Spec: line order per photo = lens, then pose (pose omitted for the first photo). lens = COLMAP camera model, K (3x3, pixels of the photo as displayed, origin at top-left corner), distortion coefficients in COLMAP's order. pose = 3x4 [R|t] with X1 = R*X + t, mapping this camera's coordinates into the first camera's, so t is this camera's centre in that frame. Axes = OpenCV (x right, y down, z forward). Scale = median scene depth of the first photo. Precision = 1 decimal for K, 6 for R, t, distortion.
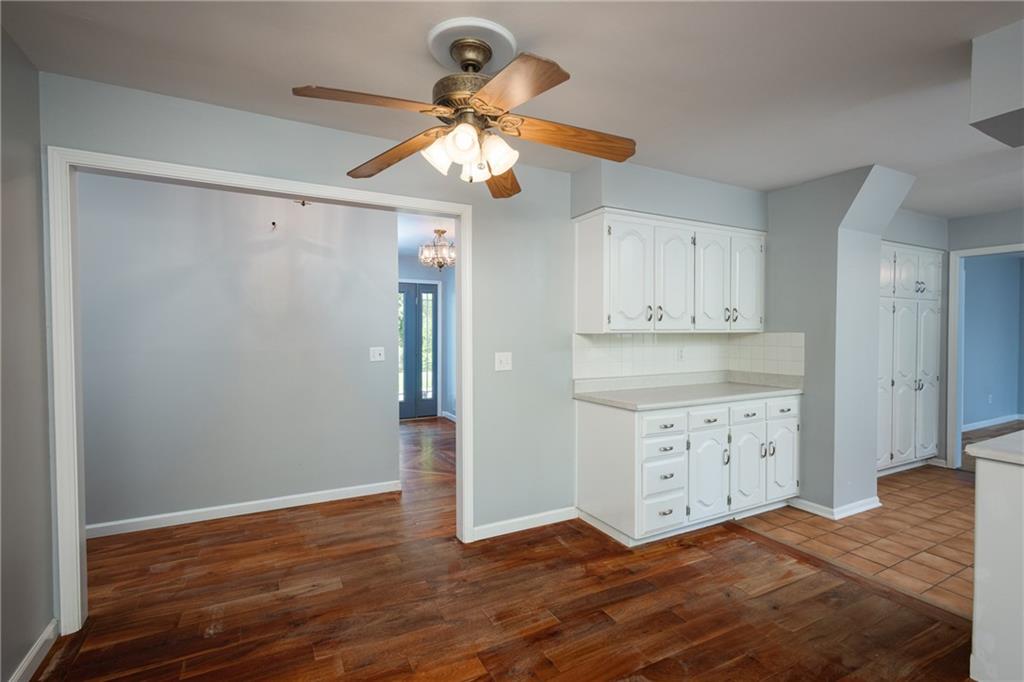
lens RADIAL K [[464.7, 0, 512.0], [0, 464.7, 341.0], [0, 0, 1]] dist [0.002345, -0.000077]
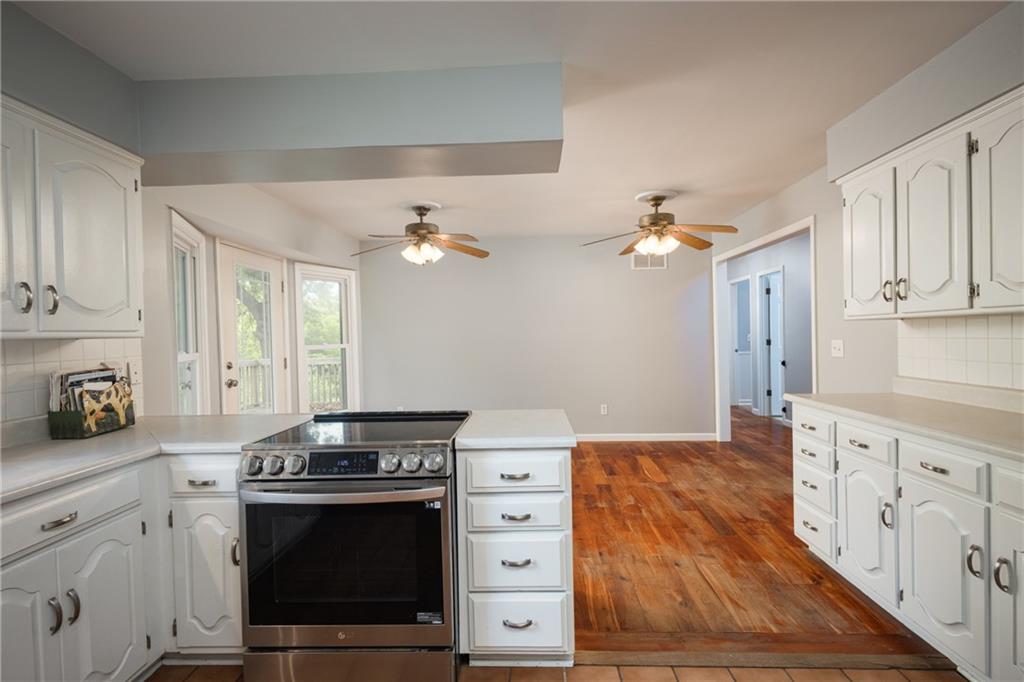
lens RADIAL K [[464.7, 0, 512.0], [0, 464.7, 341.0], [0, 0, 1]] dist [0.002345, -0.000077]
pose [[-0.505876, 0.024340, -0.862263, 1.564555], [0.009716, 0.999699, 0.022519, -0.004678], [0.862552, 0.003014, -0.505960, 1.102634]]
